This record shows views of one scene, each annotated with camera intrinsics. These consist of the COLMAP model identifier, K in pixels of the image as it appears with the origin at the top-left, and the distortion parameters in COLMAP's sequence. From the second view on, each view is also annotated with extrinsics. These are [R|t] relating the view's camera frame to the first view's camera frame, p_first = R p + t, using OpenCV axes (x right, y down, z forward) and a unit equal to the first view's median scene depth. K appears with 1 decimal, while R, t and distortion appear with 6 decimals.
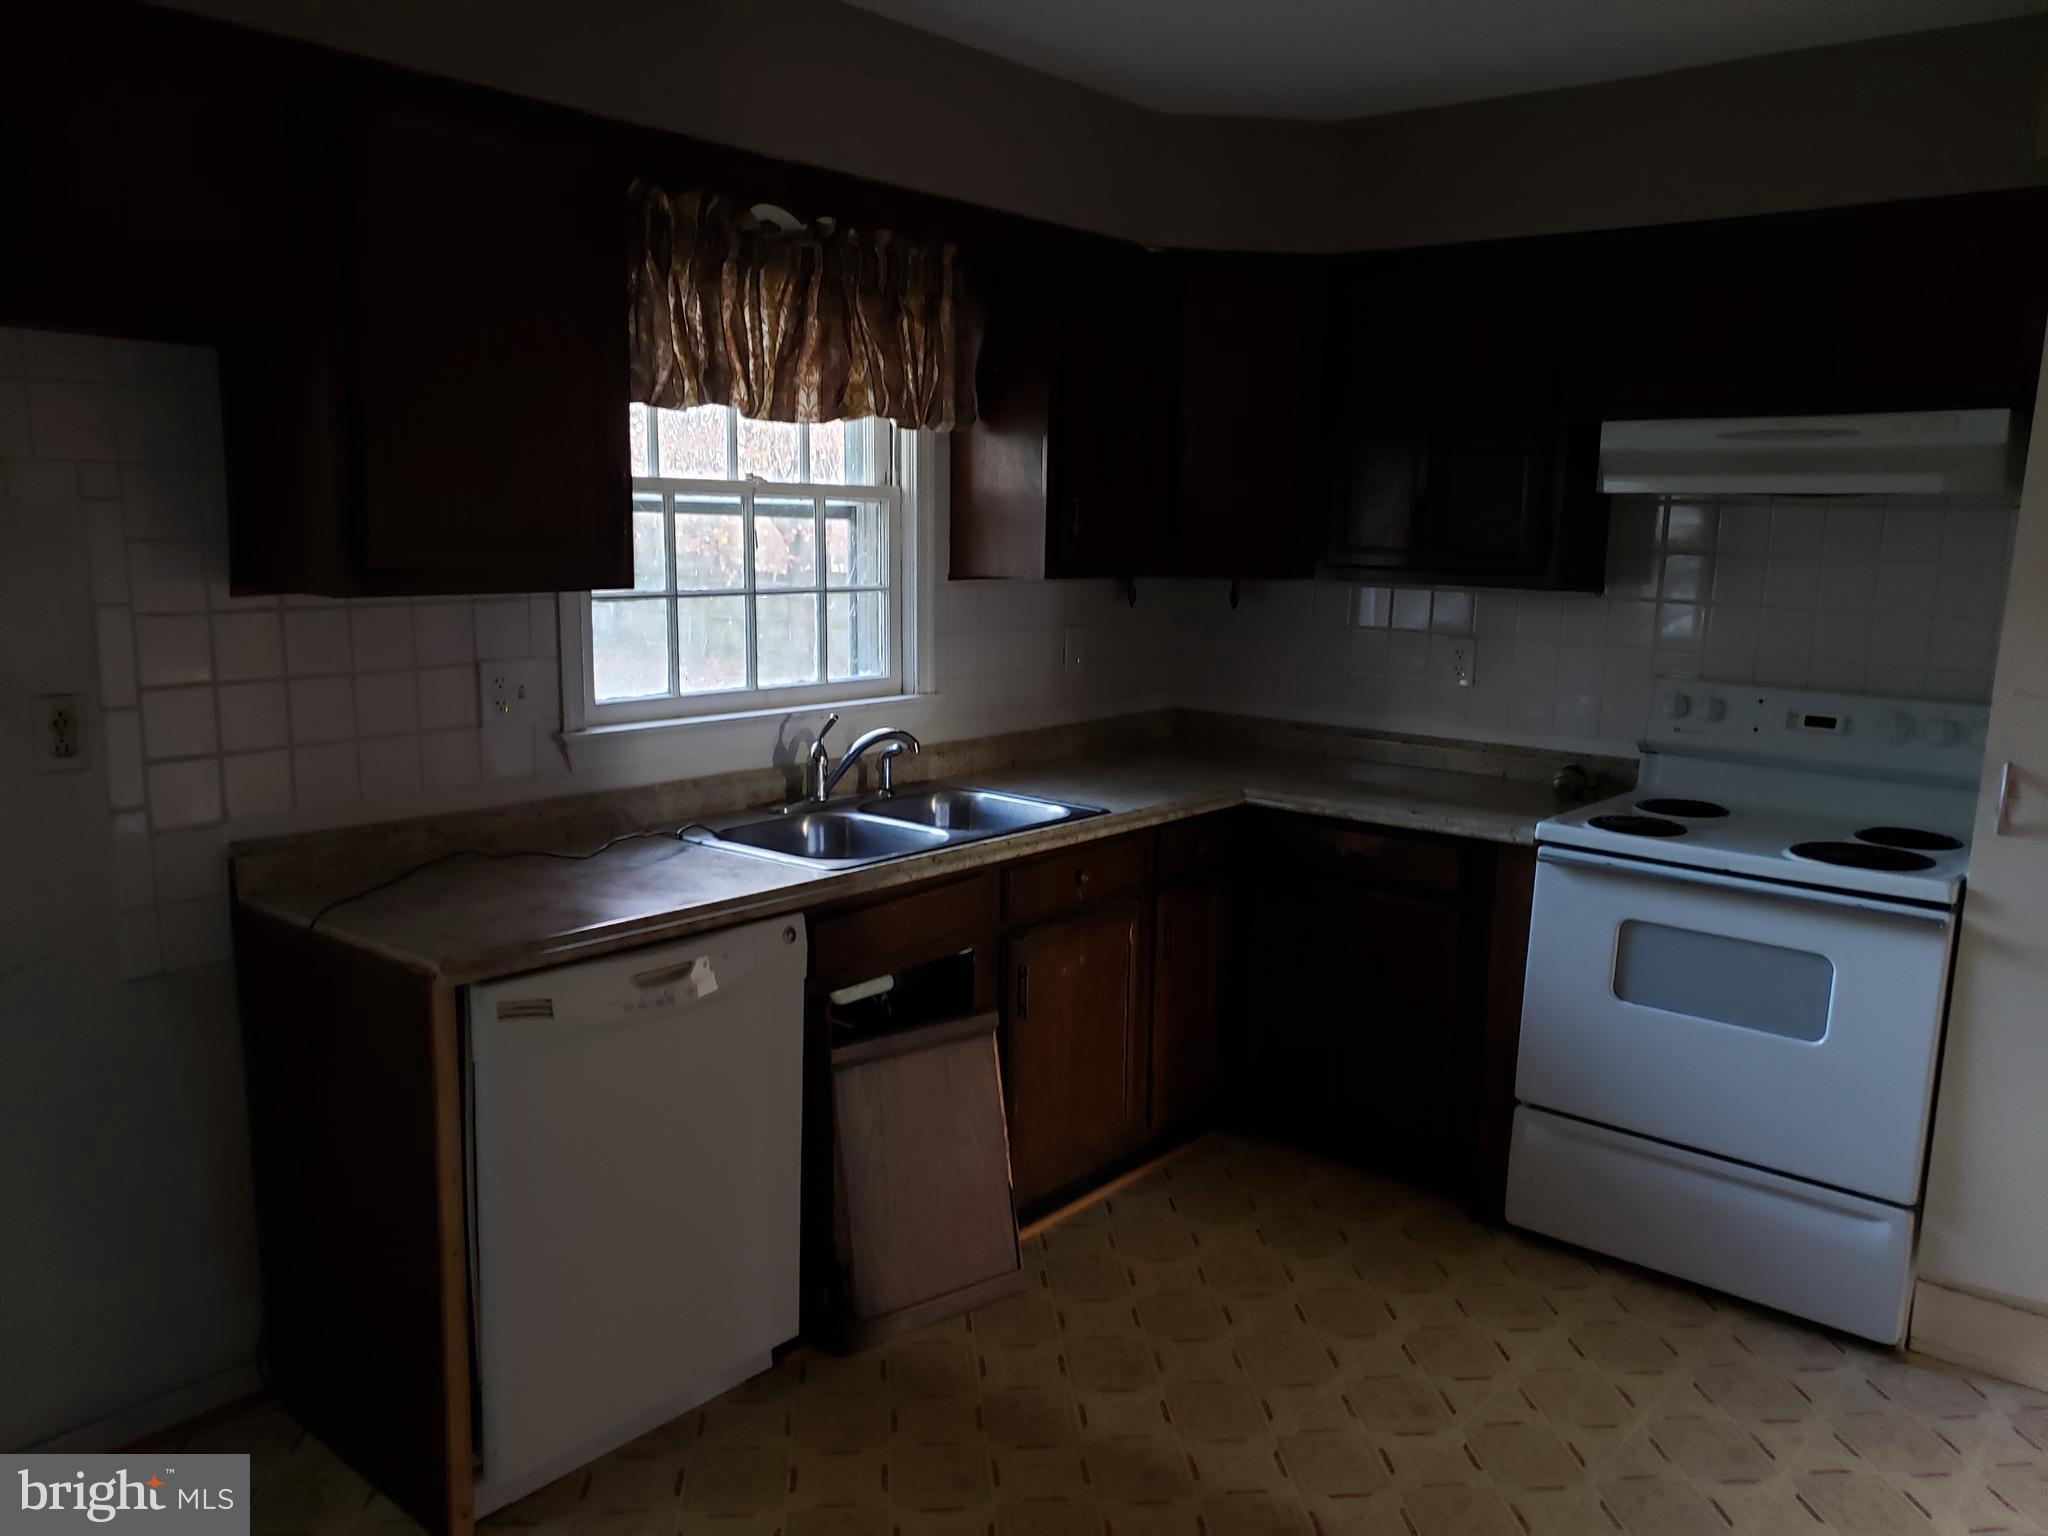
lens RADIAL K [[1610.0, 0, 1027.6], [0, 1610.0, 824.2], [0, 0, 1]] dist [0.124232, -0.000579]
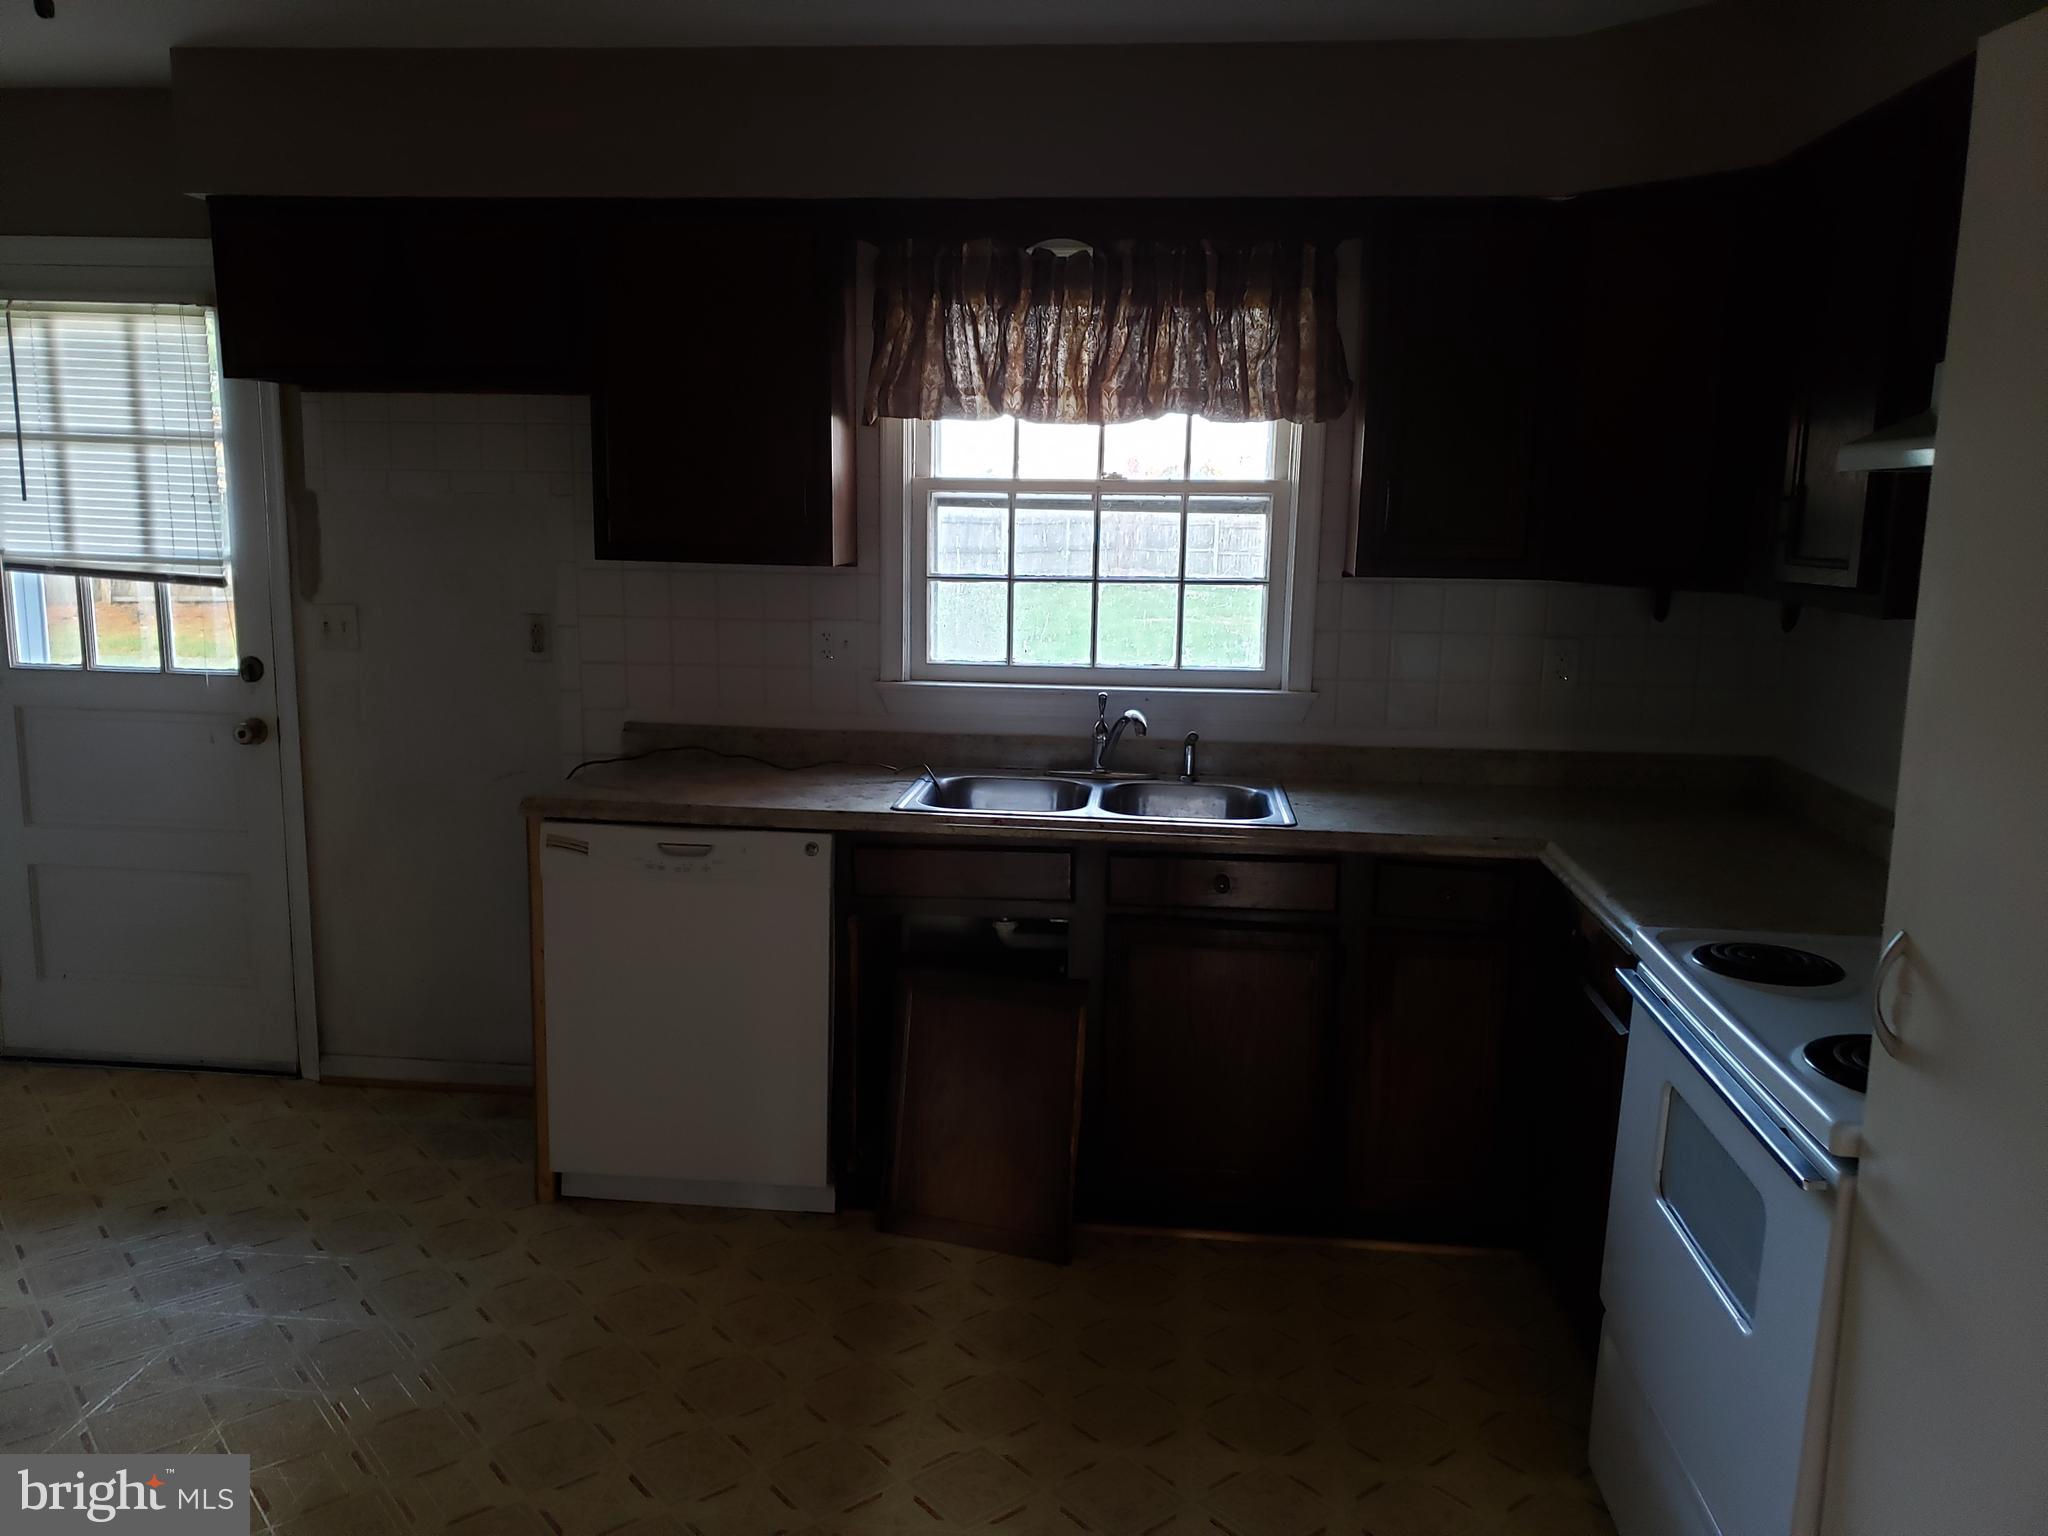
lens RADIAL K [[1605.8, 0, 1022.2], [0, 1605.8, 795.3], [0, 0, 1]] dist [0.211106, -0.429016]
pose [[0.551794, 0.139169, -0.822287, 0.766338], [-0.165558, 0.984634, 0.055548, -0.052685], [0.817383, 0.105485, 0.566356, 0.363006]]
